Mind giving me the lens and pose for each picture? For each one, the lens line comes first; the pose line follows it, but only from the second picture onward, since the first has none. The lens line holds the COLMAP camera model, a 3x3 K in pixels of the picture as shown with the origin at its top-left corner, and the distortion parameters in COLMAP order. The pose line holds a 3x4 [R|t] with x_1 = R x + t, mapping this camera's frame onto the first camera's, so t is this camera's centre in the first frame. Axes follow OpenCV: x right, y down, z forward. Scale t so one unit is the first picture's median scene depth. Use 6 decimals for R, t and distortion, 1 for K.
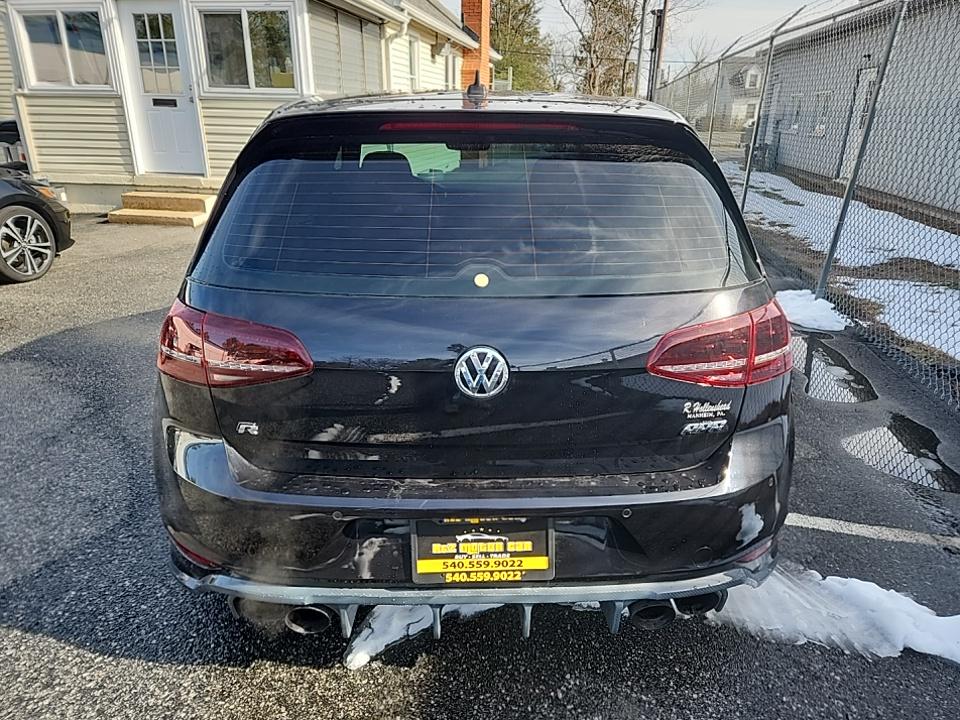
lens RADIAL K [[644.4, 0, 488.6], [0, 644.4, 362.1], [0, 0, 1]] dist [0.026066, -0.022034]
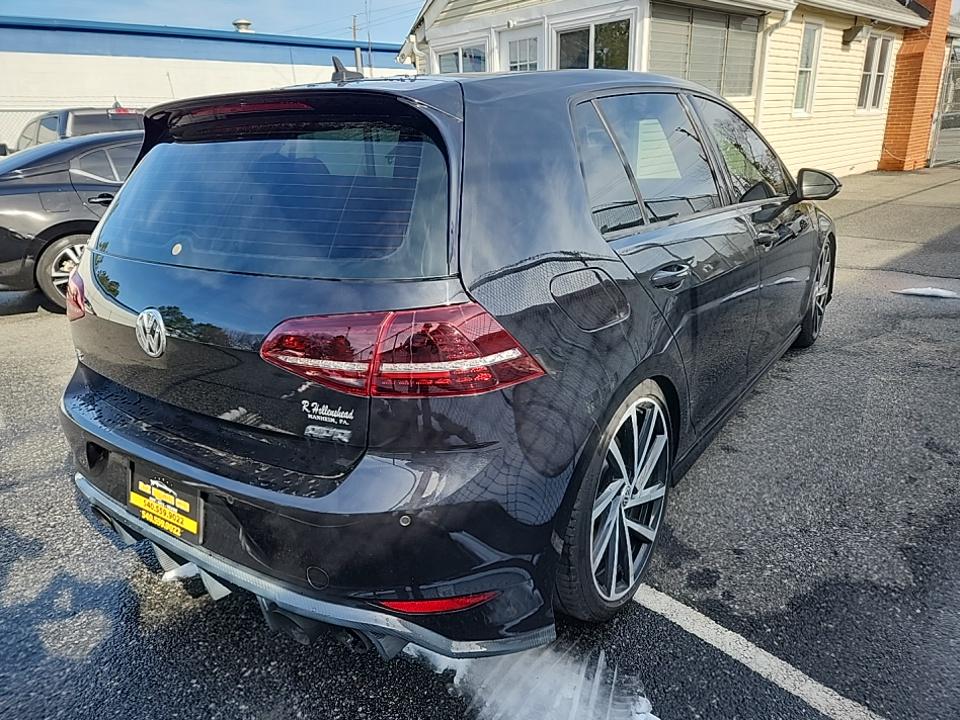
lens RADIAL K [[644.4, 0, 479.4], [0, 644.4, 357.3], [0, 0, 1]] dist [0.026066, -0.022034]
pose [[0.797863, 0.150545, -0.583739, 0.204050], [-0.162104, 0.986229, 0.032780, -0.012893], [0.580635, 0.068472, 0.811280, 0.082894]]
